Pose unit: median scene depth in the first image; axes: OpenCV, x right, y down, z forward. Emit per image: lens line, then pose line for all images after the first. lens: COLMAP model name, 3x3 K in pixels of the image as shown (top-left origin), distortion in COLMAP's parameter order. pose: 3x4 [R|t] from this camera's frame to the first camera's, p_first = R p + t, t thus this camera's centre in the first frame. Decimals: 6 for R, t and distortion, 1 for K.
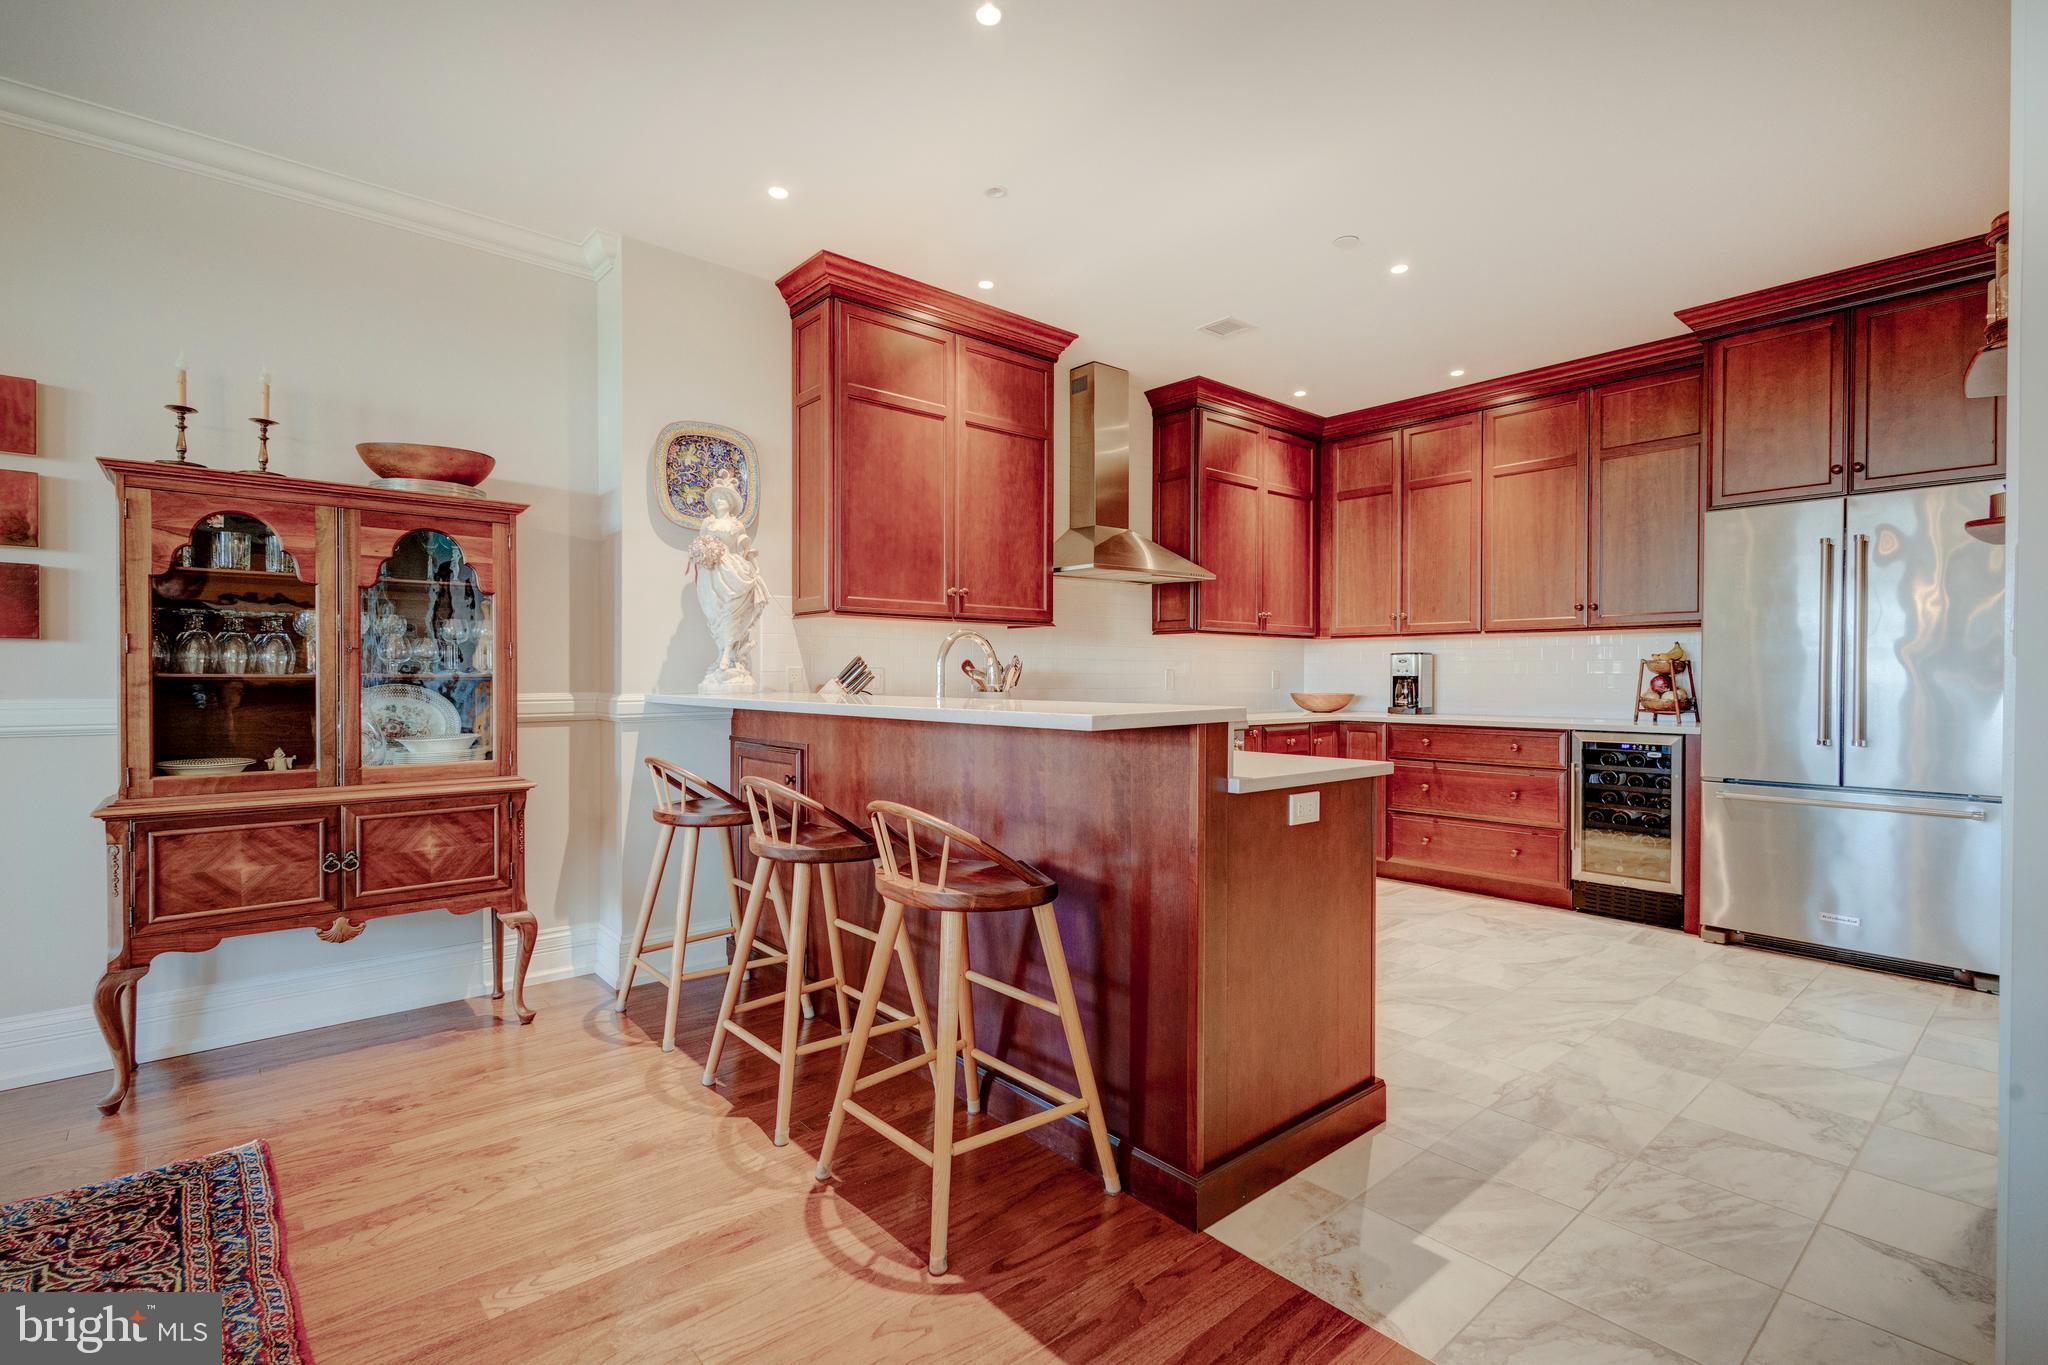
lens RADIAL K [[954.1, 0, 1044.6], [0, 954.1, 689.5], [0, 0, 1]] dist [0.009652, -0.001582]
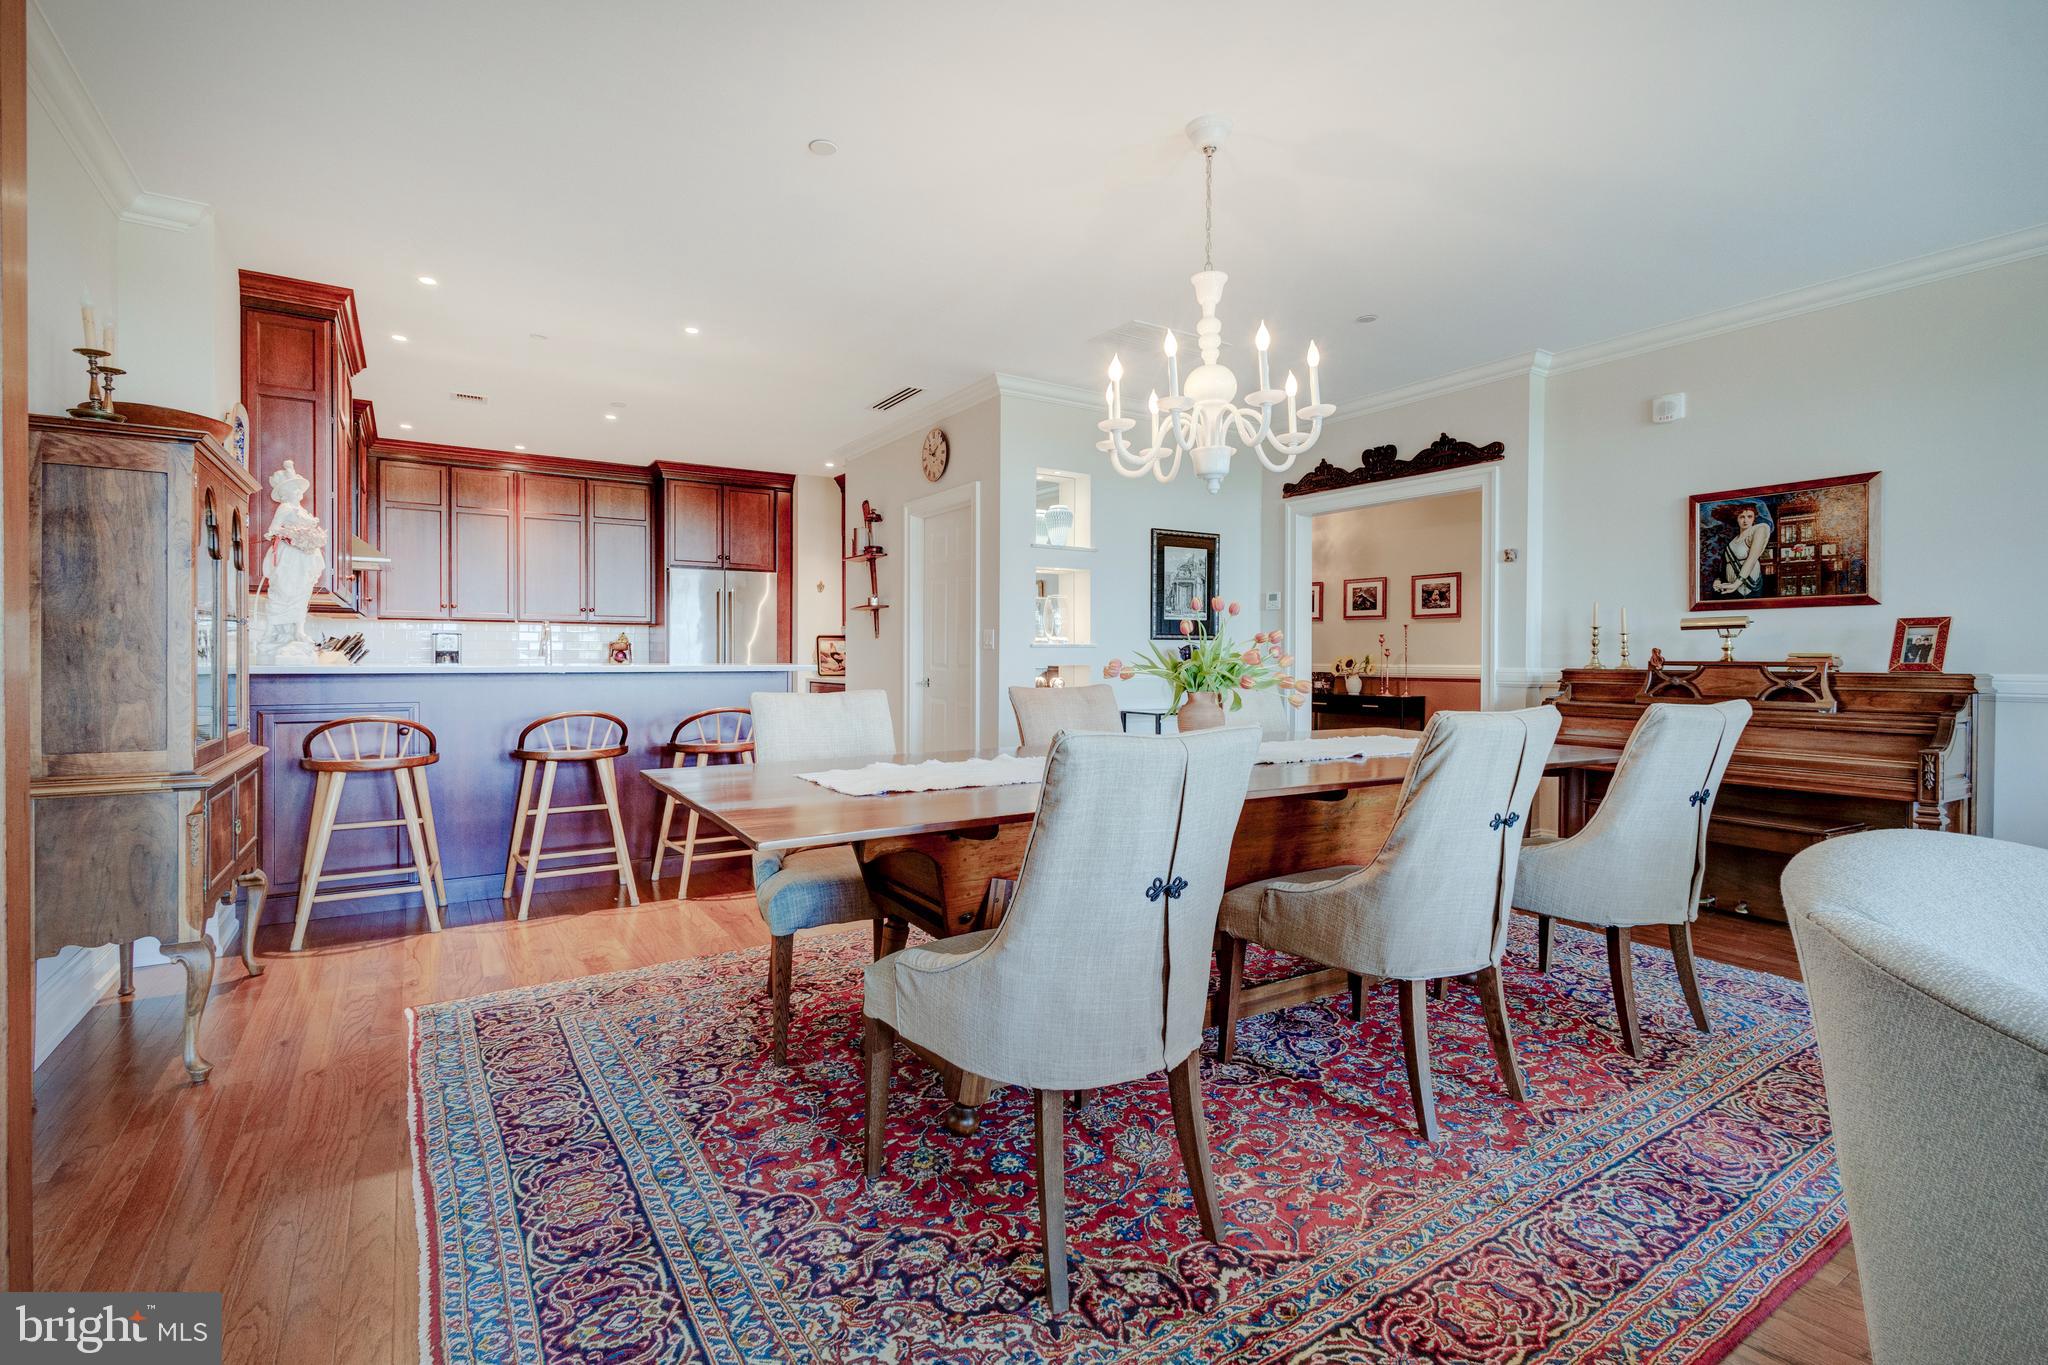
lens RADIAL K [[954.1, 0, 1019.6], [0, 954.1, 663.9], [0, 0, 1]] dist [0.009652, -0.001582]
pose [[0.168325, -0.008532, 0.985695, -1.228448], [0.005942, 0.999953, 0.007640, -0.001293], [-0.985714, 0.004571, 0.168367, -0.019910]]
